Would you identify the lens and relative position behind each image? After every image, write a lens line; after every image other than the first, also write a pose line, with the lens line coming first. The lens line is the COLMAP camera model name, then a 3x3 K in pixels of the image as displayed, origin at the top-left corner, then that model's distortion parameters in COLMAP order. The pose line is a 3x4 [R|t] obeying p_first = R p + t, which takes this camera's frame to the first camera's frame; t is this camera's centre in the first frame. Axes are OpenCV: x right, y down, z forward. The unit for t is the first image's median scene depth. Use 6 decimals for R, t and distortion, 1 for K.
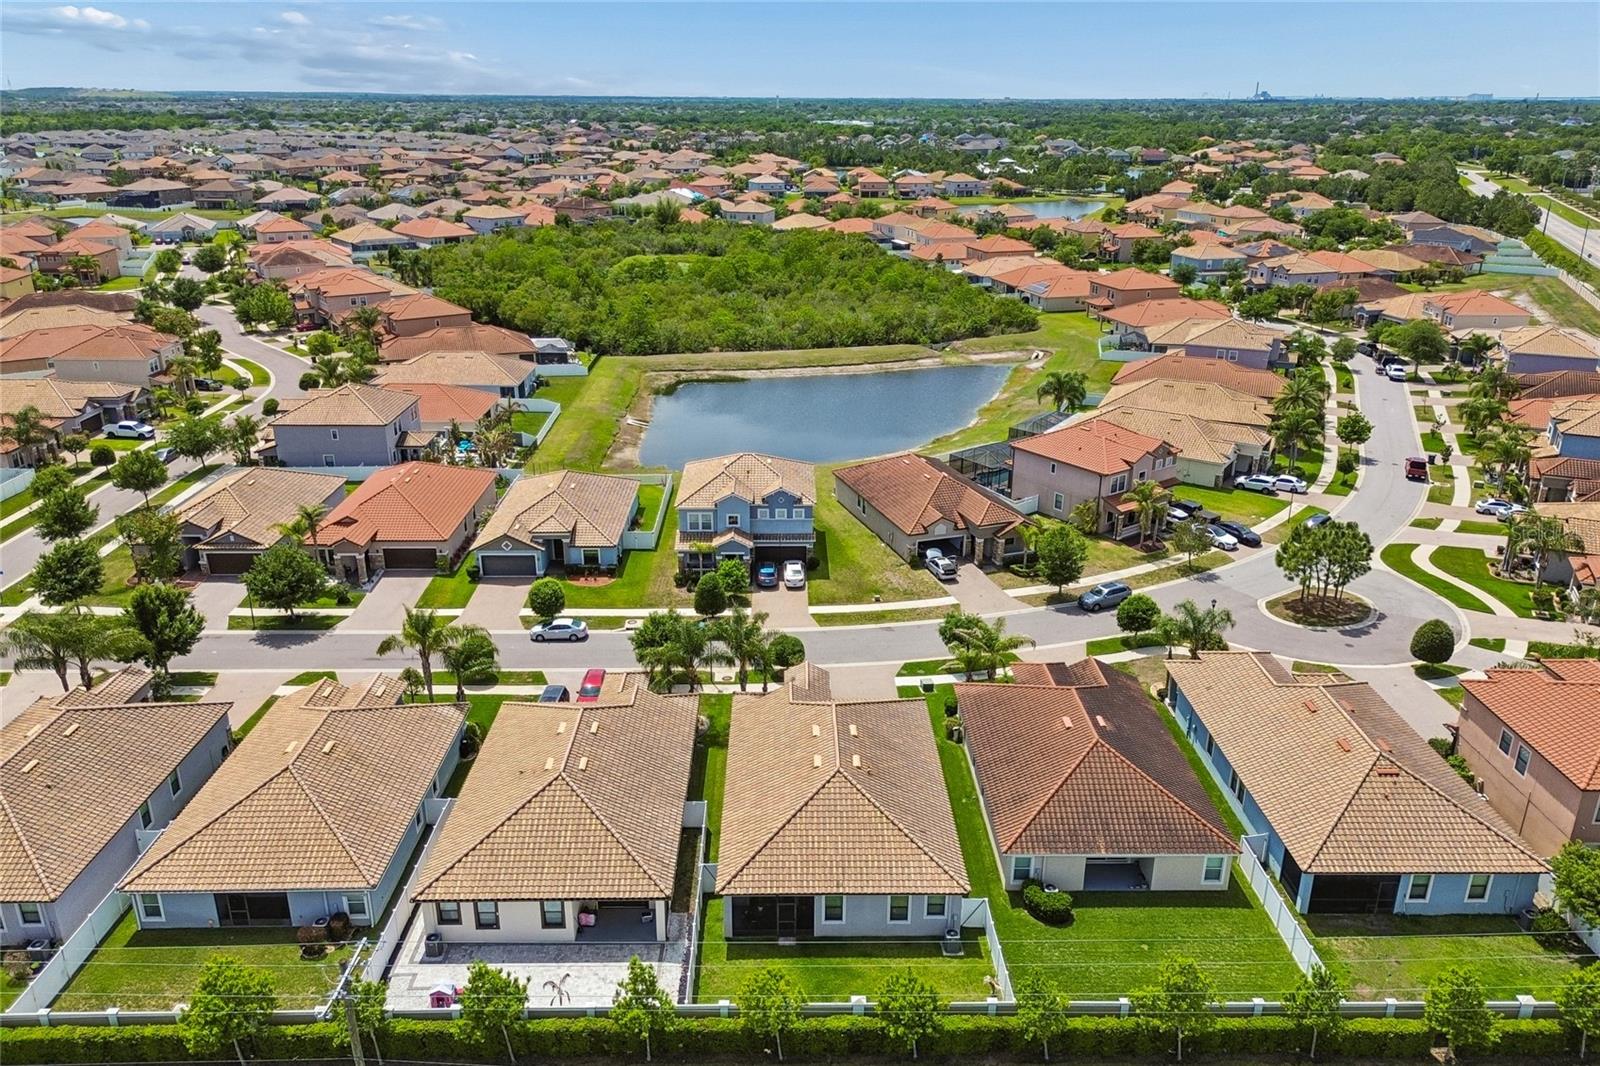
lens RADIAL K [[1161.7, 0, 793.3], [0, 1161.7, 532.1], [0, 0, 1]] dist [0.062876, -0.062056]
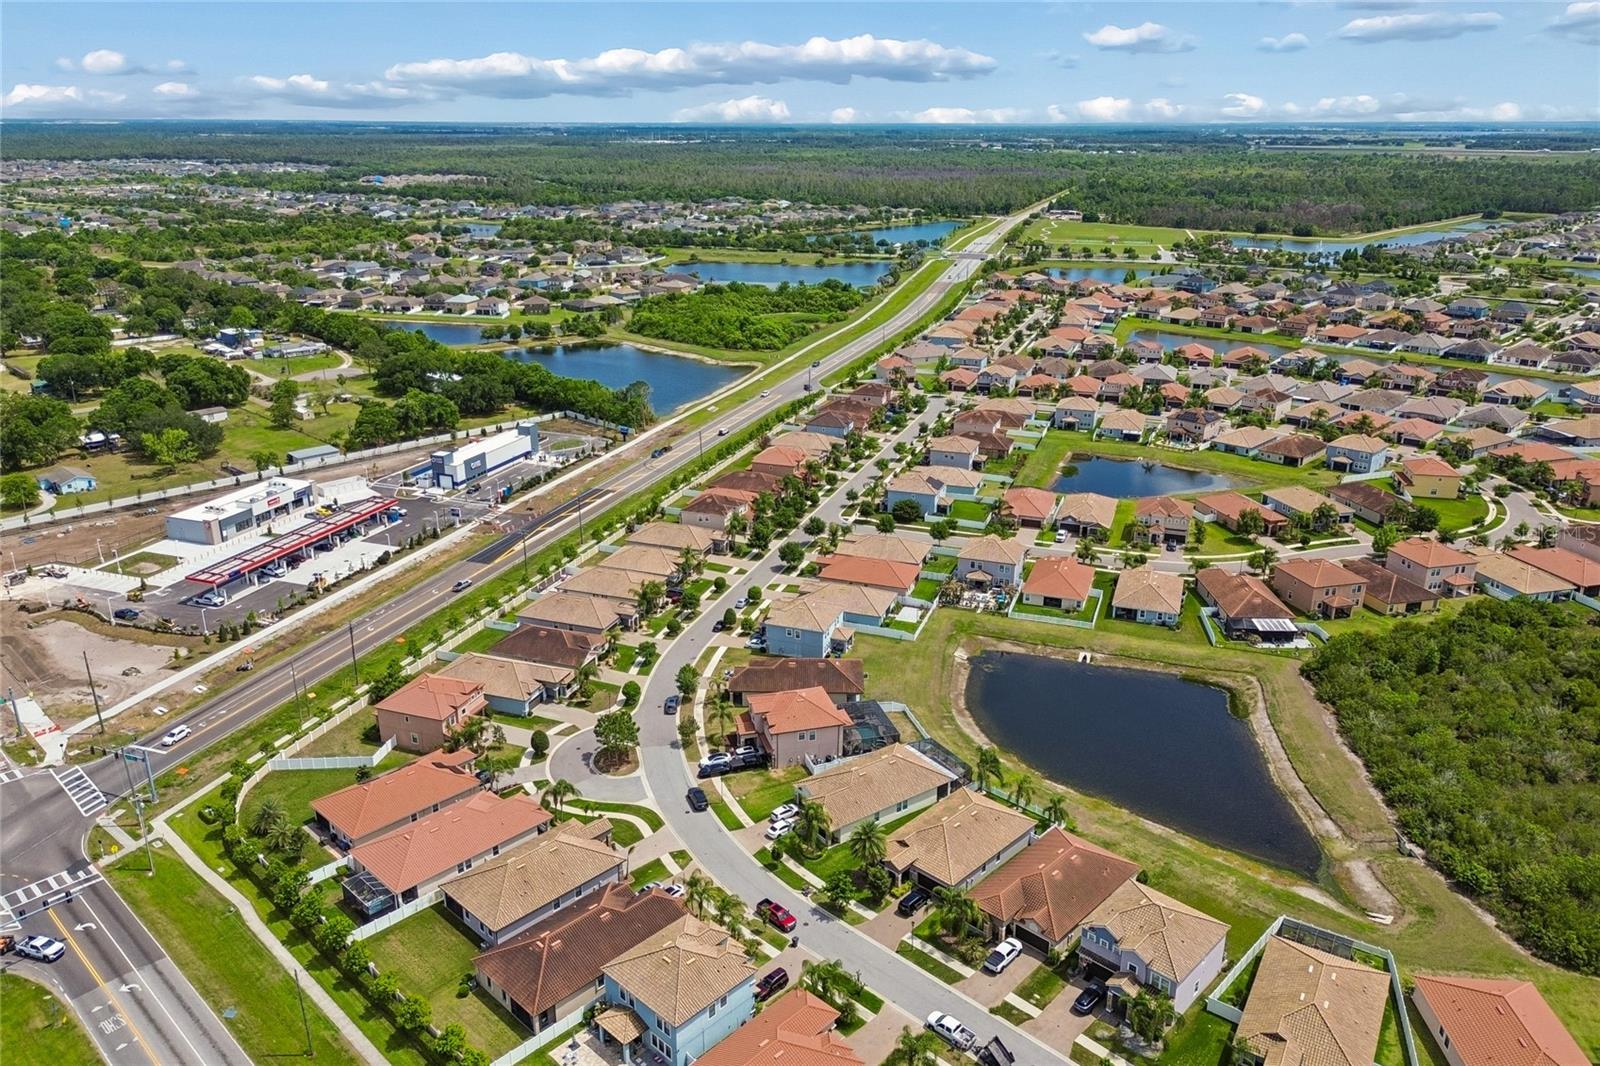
lens RADIAL K [[1157.4, 0, 800.0], [0, 1157.4, 533.0], [0, 0, 1]] dist [0.066431, -0.066593]
pose [[-0.350532, 0.312736, -0.882793, 1.765398], [-0.333478, 0.839143, 0.429687, -1.066679], [0.875168, 0.445011, -0.189856, 1.374209]]
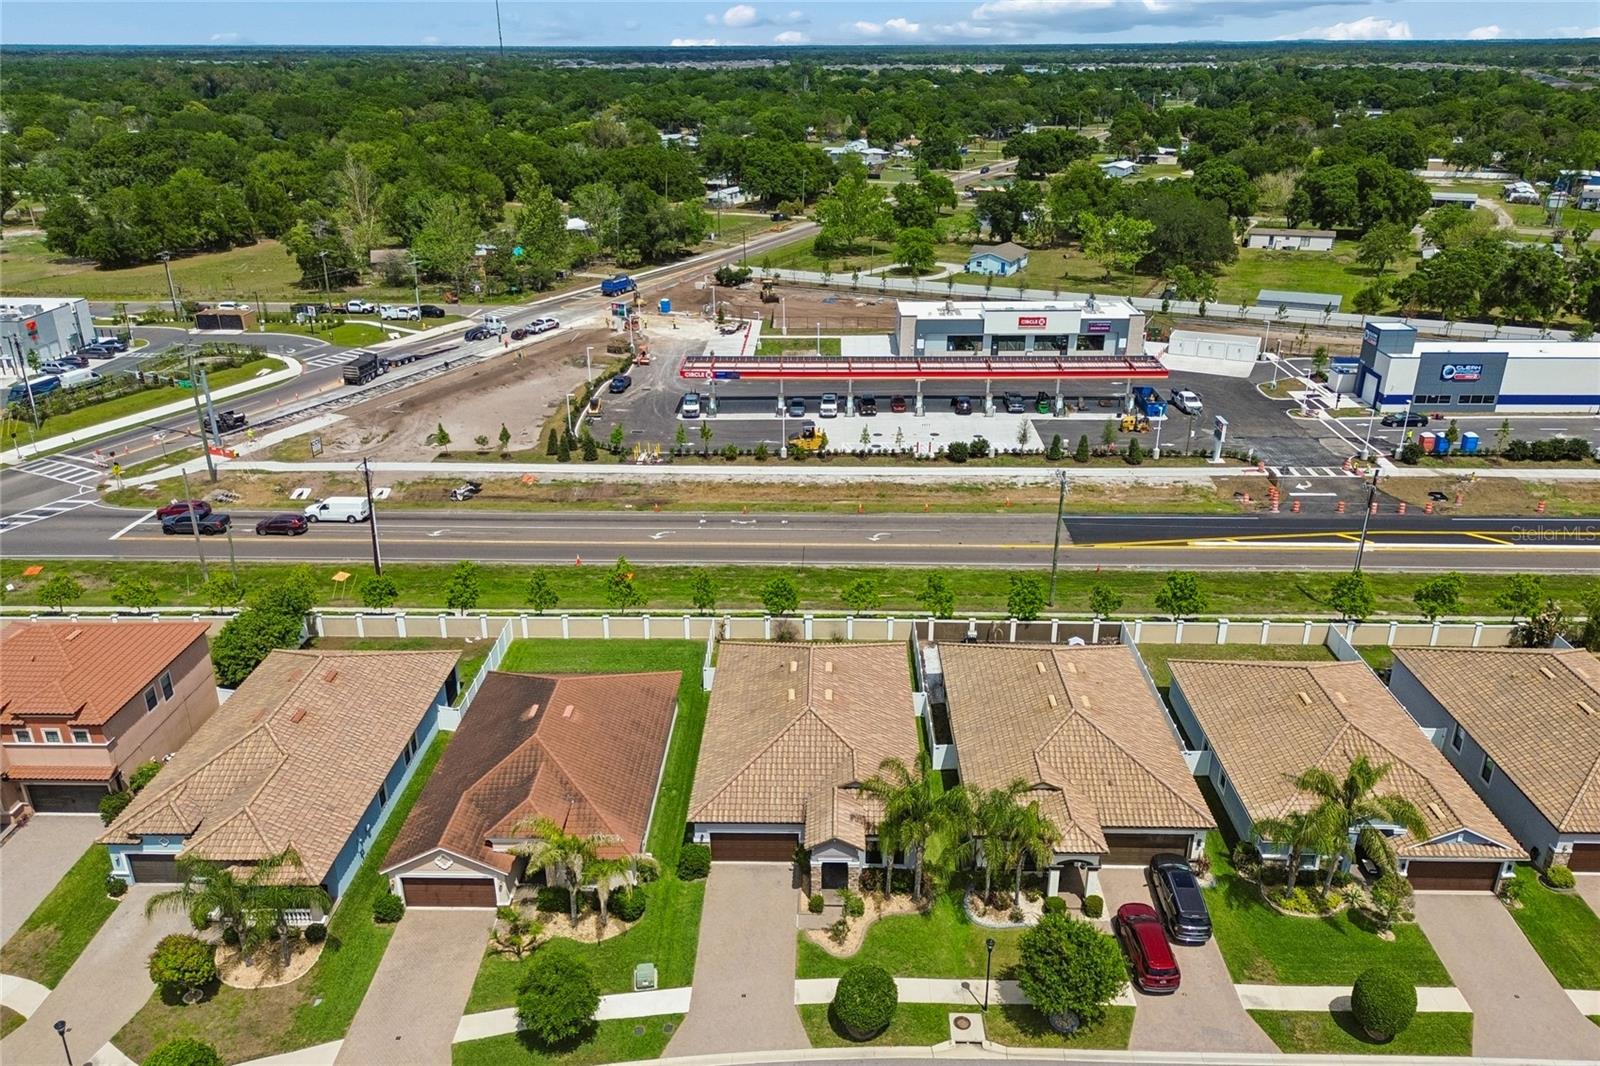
lens RADIAL K [[1161.7, 0, 793.3], [0, 1161.7, 532.1], [0, 0, 1]] dist [0.062876, -0.062056]
pose [[-0.999425, -0.012504, 0.031504, 0.013608], [0.012596, 0.725895, 0.687690, -0.402099], [-0.031468, 0.687692, -0.725320, 1.062368]]
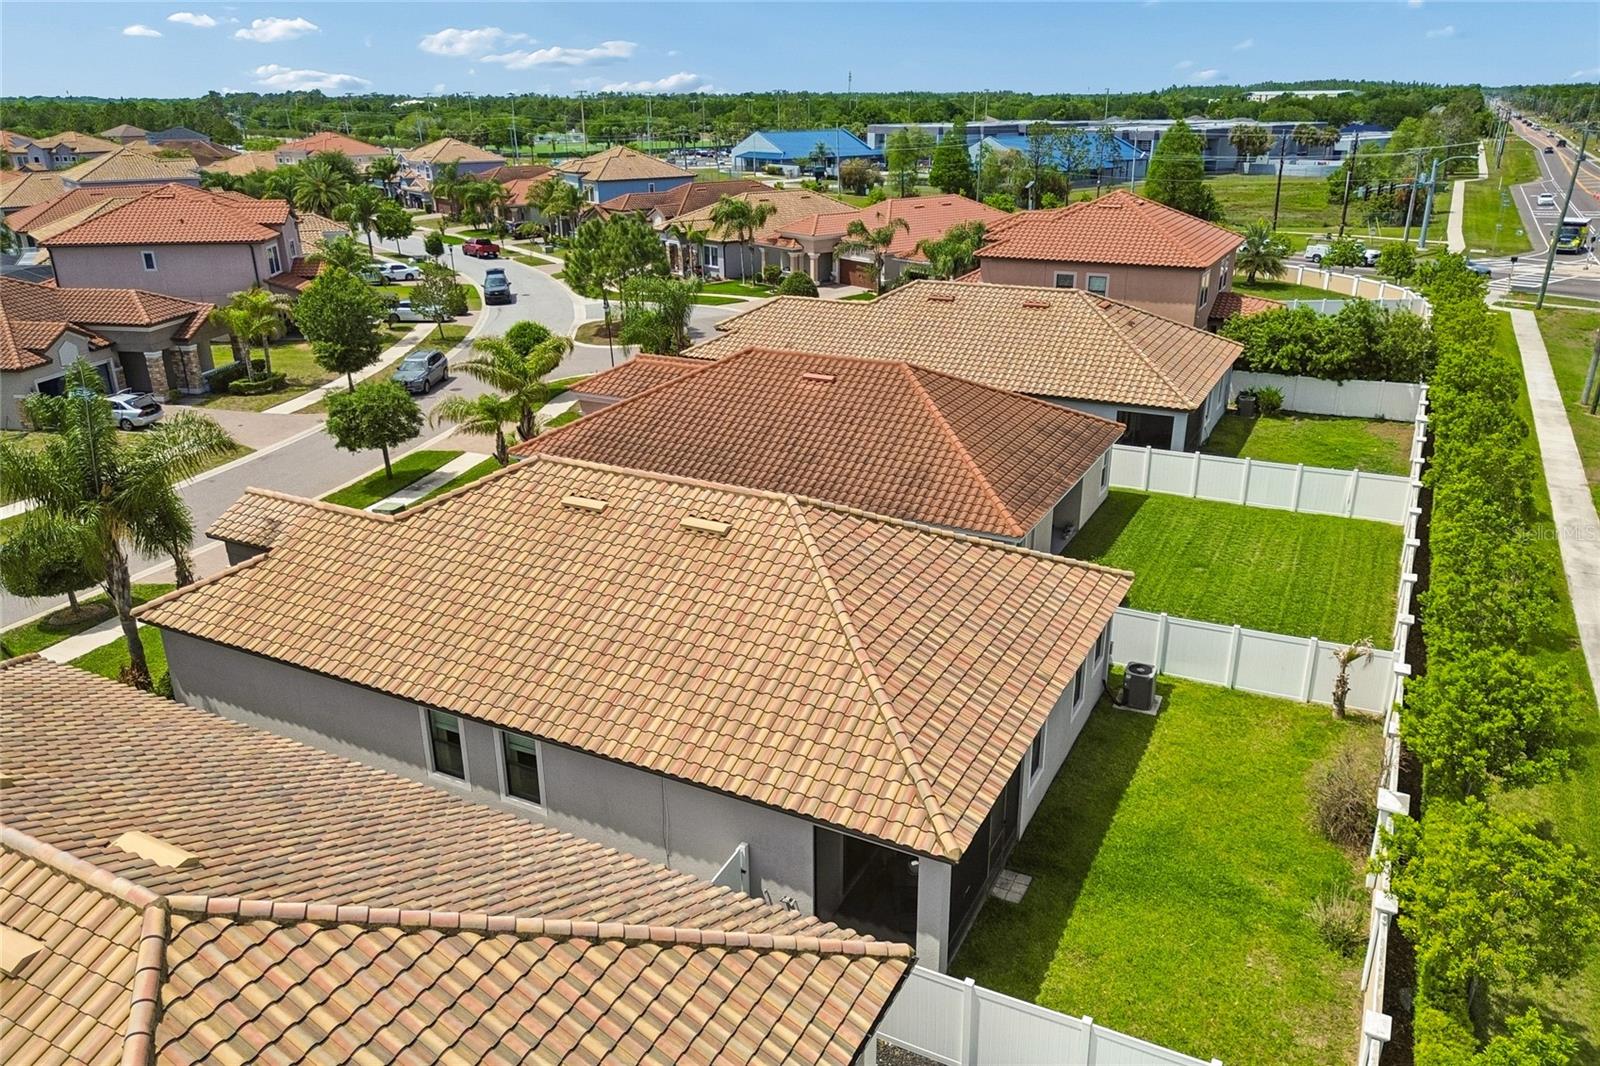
lens RADIAL K [[1157.4, 0, 800.0], [0, 1157.4, 533.0], [0, 0, 1]] dist [0.066431, -0.066593]
pose [[0.474716, -0.319615, 0.820056, -0.176356], [0.327327, 0.929014, 0.172597, 0.089035], [-0.817008, 0.186492, 0.545636, 0.473597]]
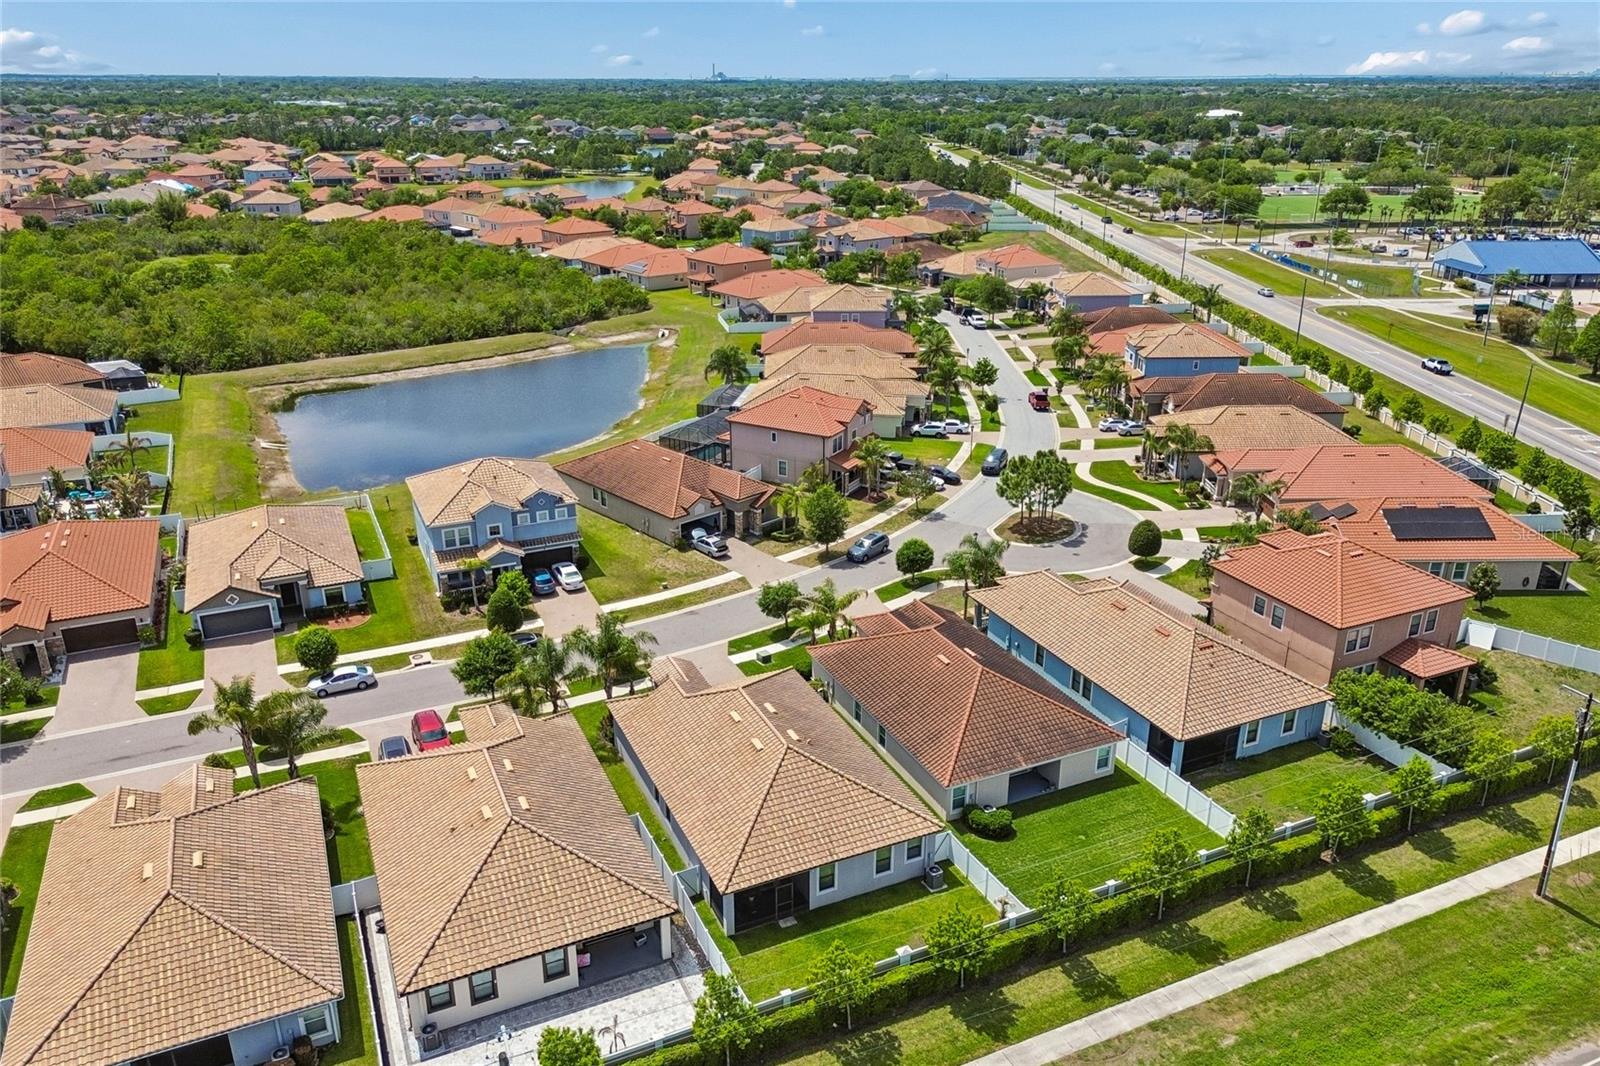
lens RADIAL K [[1169.7, 0, 800.0], [0, 1169.7, 533.0], [0, 0, 1]] dist [0.067535, -0.070214]
pose [[0.911630, -0.152252, 0.381771, -0.187717], [0.147119, 0.988193, 0.042791, -0.012402], [-0.383779, 0.017157, 0.923266, 0.032560]]
